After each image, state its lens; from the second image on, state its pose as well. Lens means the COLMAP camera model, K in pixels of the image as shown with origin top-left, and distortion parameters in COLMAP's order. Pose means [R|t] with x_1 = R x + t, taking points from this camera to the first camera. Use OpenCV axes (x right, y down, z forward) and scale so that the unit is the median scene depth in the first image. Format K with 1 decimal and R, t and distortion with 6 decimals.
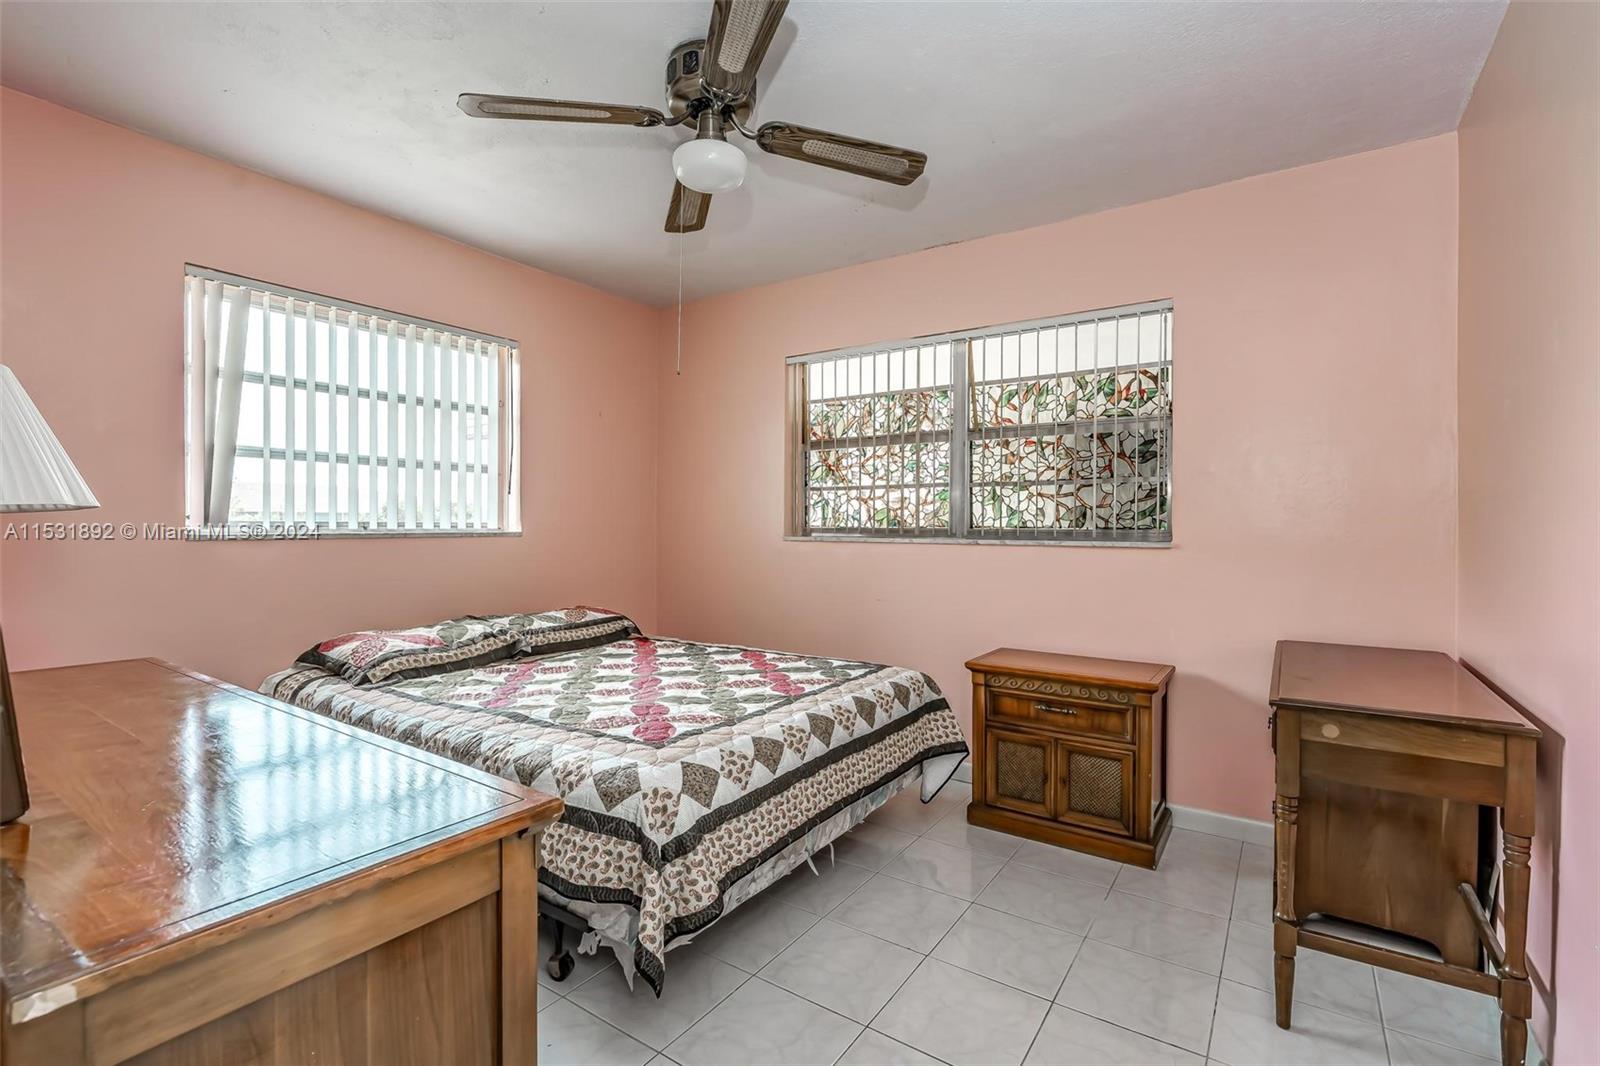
lens RADIAL K [[706.9, 0, 833.3], [0, 706.9, 532.2], [0, 0, 1]] dist [0.007714, -0.003947]
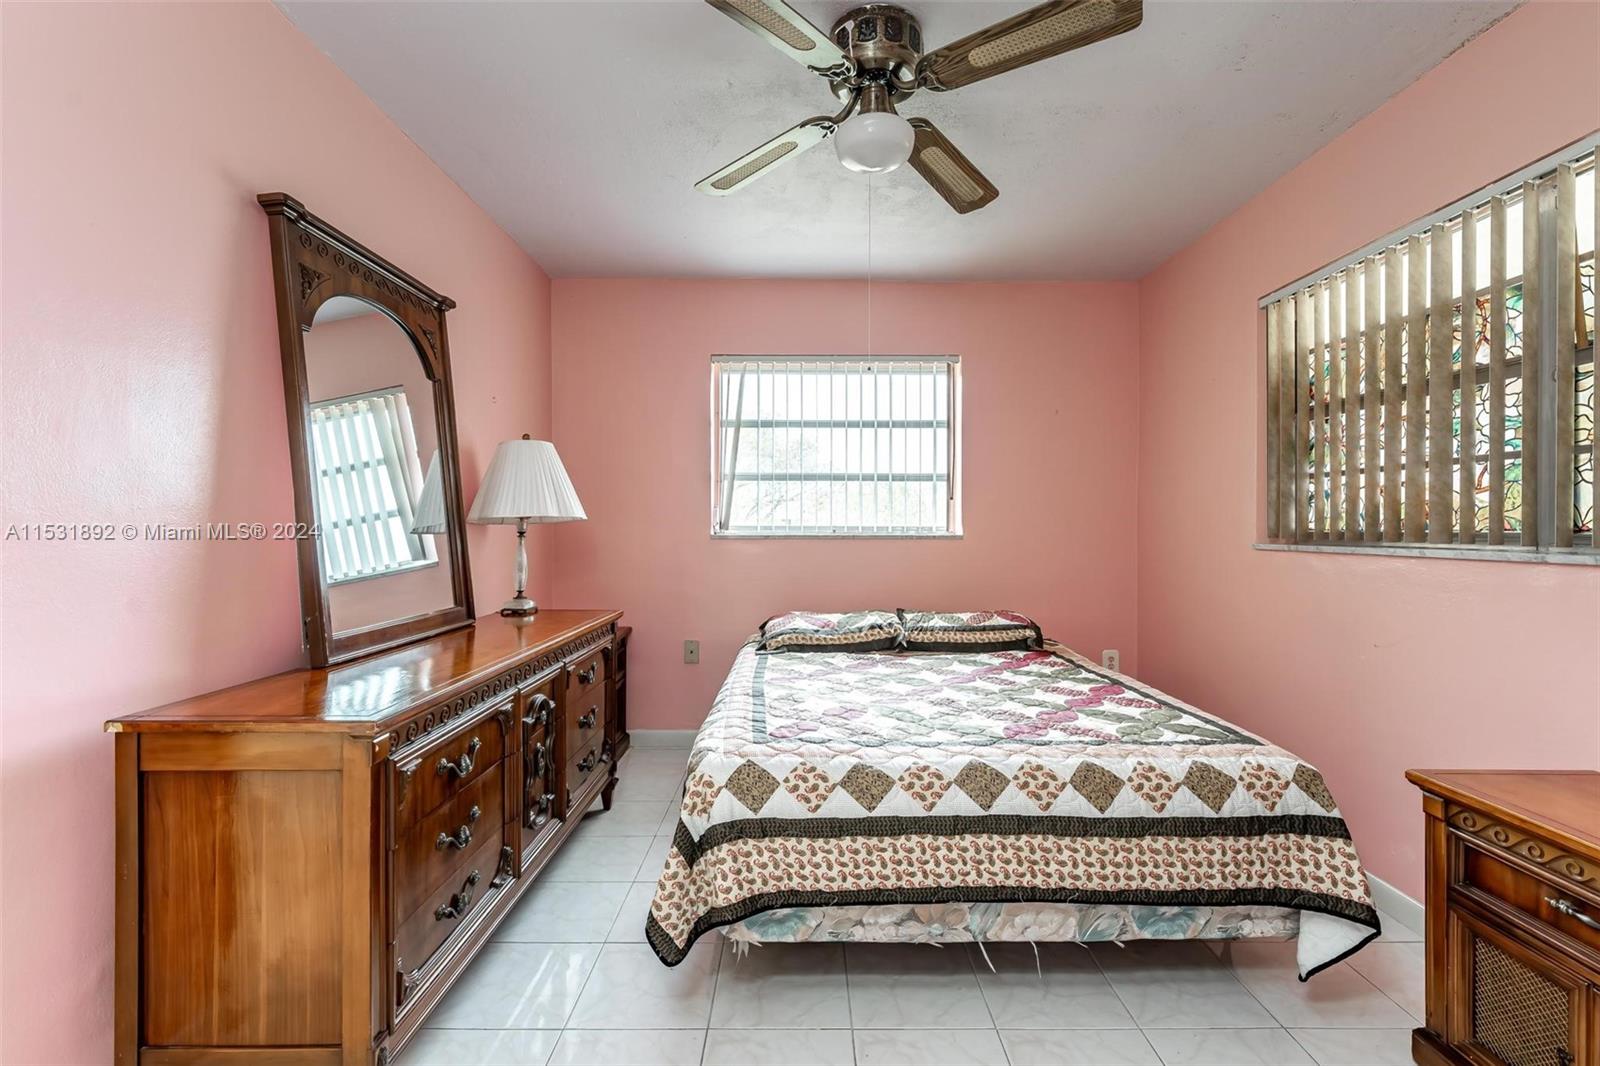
lens RADIAL K [[706.9, 0, 805.8], [0, 706.9, 529.6], [0, 0, 1]] dist [0.007714, -0.003947]
pose [[0.559650, 0.000897, -0.828728, 0.412671], [-0.008816, 0.999949, -0.004872, -0.001055], [0.828682, 0.010033, 0.559630, 0.304573]]
